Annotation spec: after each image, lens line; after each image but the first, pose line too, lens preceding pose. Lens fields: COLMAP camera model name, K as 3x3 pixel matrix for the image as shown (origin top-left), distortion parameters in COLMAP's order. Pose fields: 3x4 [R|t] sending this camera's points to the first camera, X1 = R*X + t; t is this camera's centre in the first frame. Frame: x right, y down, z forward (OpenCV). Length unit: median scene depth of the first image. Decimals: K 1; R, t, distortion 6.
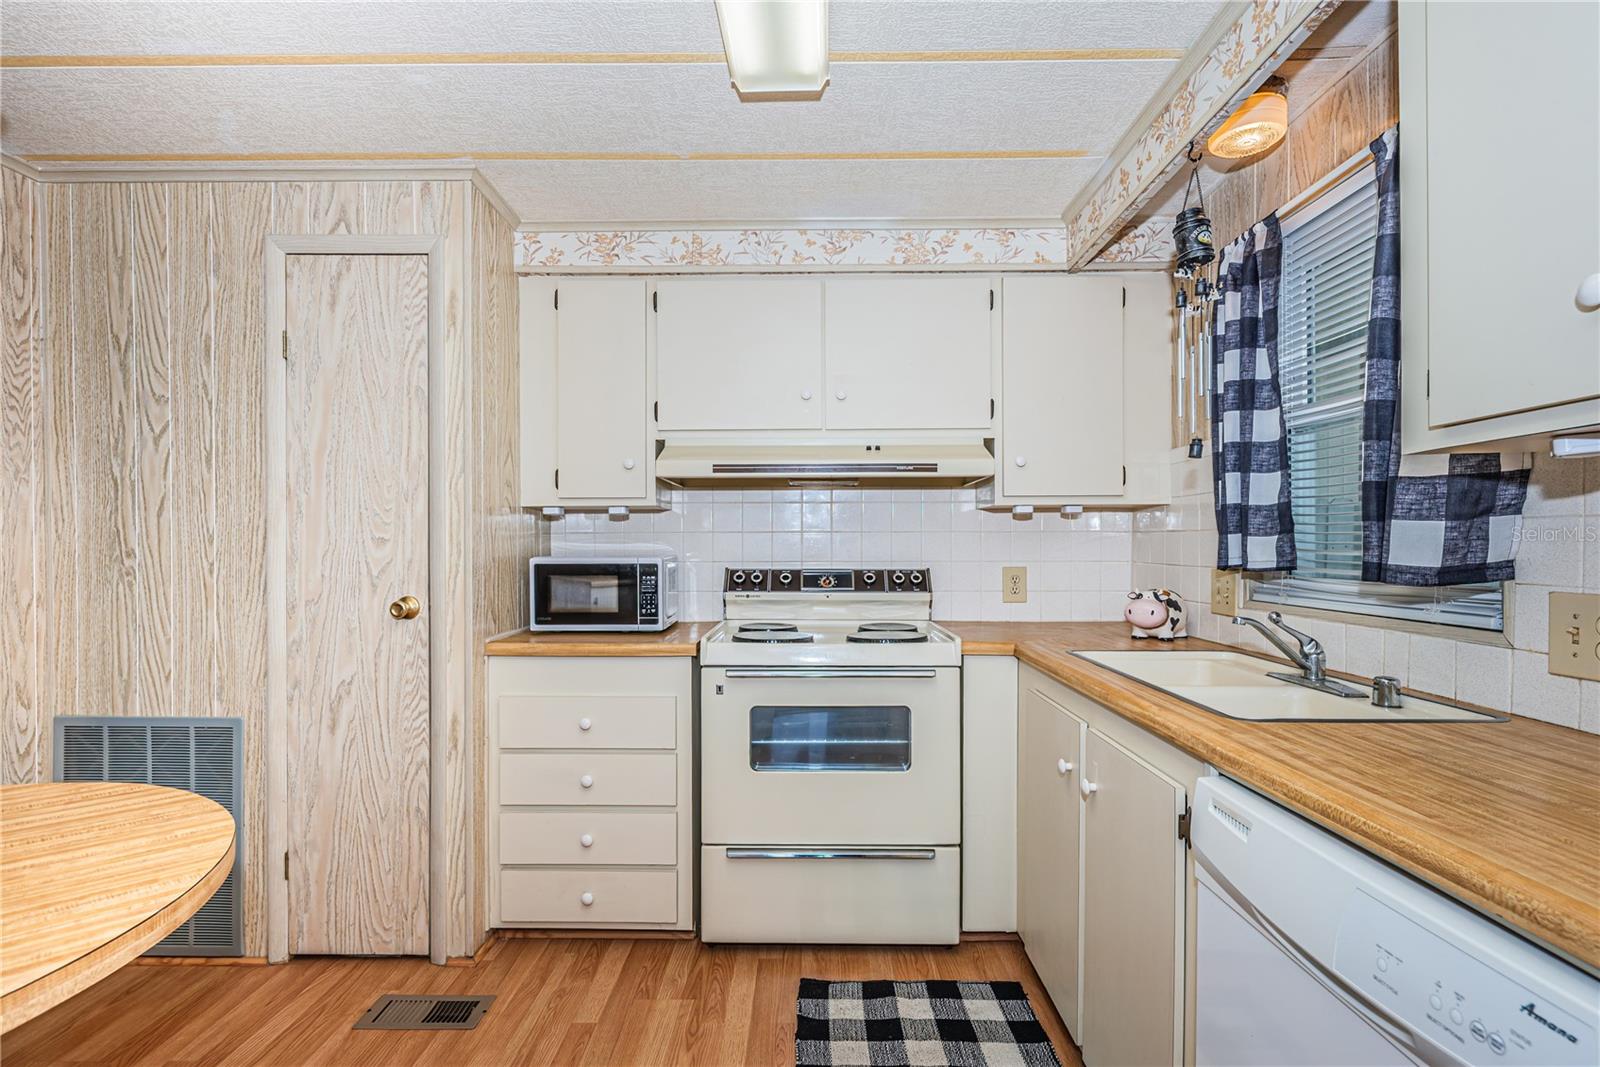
lens RADIAL K [[739.5, 0, 796.4], [0, 739.5, 552.3], [0, 0, 1]] dist [0.002630, 0.000623]
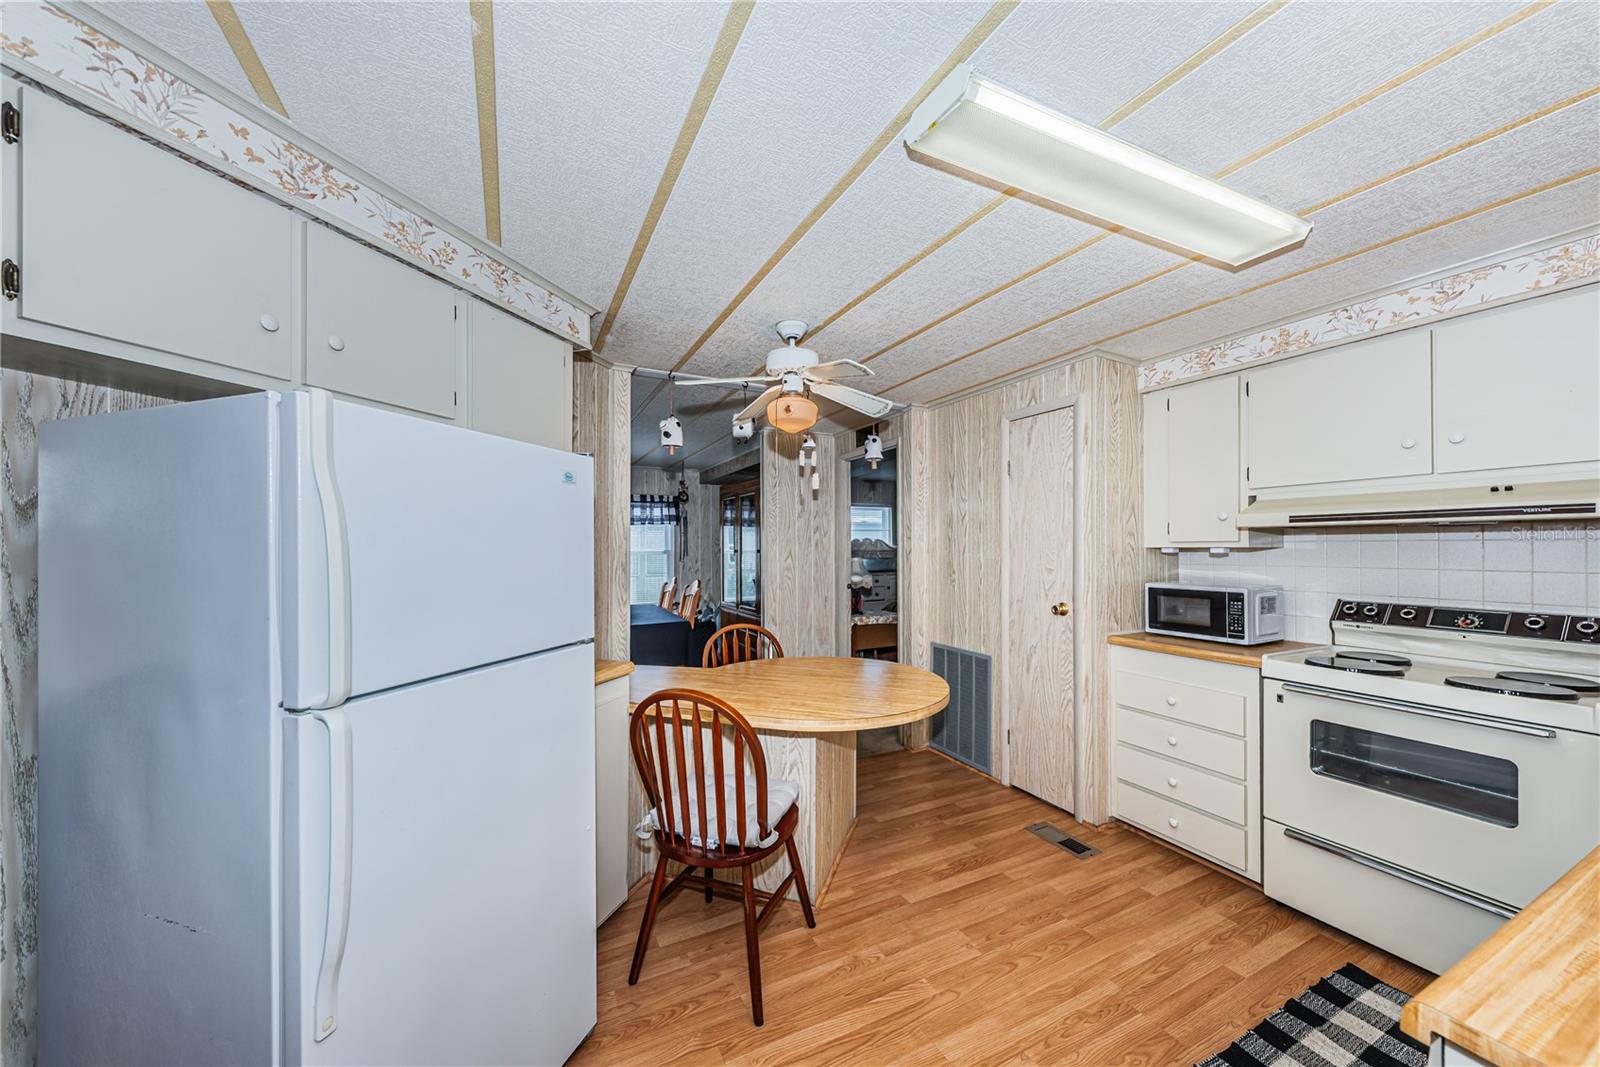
lens RADIAL K [[578.3, 0, 801.1], [0, 578.3, 545.7], [0, 0, 1]] dist [0.010942, -0.003163]
pose [[0.458251, -0.001667, -0.888821, 0.399623], [-0.008918, 0.999939, -0.006474, -0.059518], [0.888778, 0.010893, 0.458208, -0.174215]]
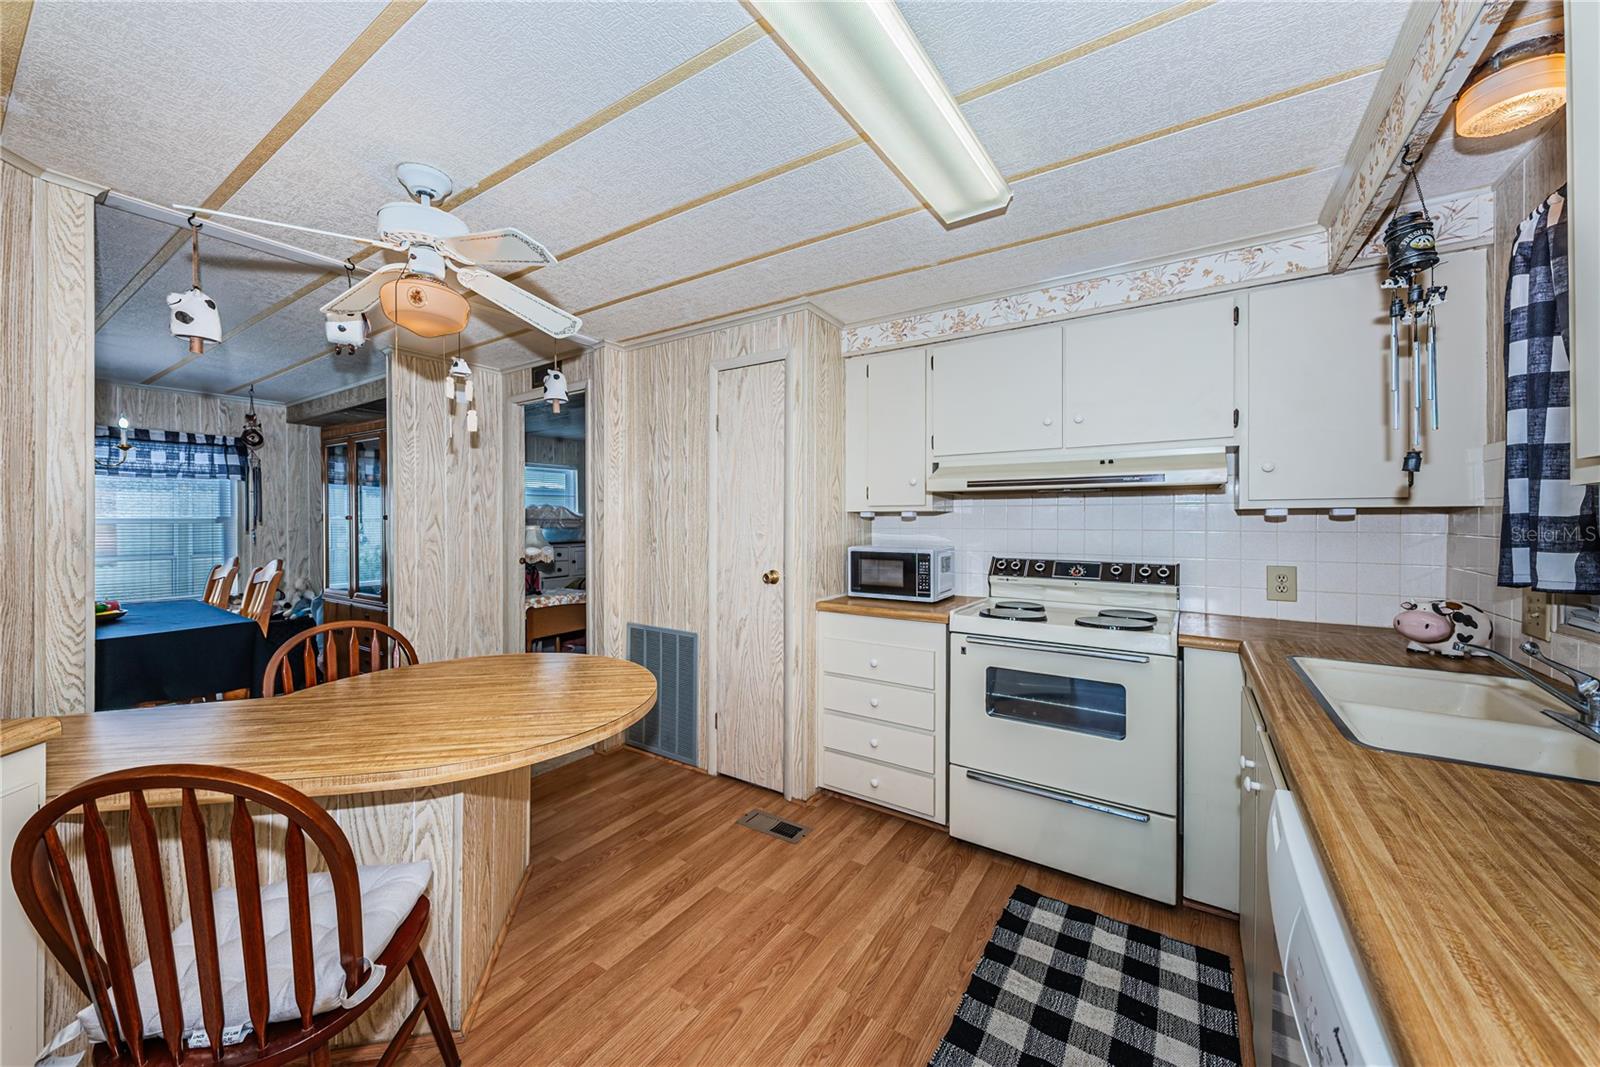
lens RADIAL K [[587.2, 0, 802.9], [0, 587.2, 522.3], [0, 0, 1]] dist [0.006337, 0.000228]
pose [[0.841431, 0.005032, -0.540342, 0.225356], [-0.008135, 0.999961, -0.003355, -0.041095], [0.540304, 0.007218, 0.841439, -0.056336]]
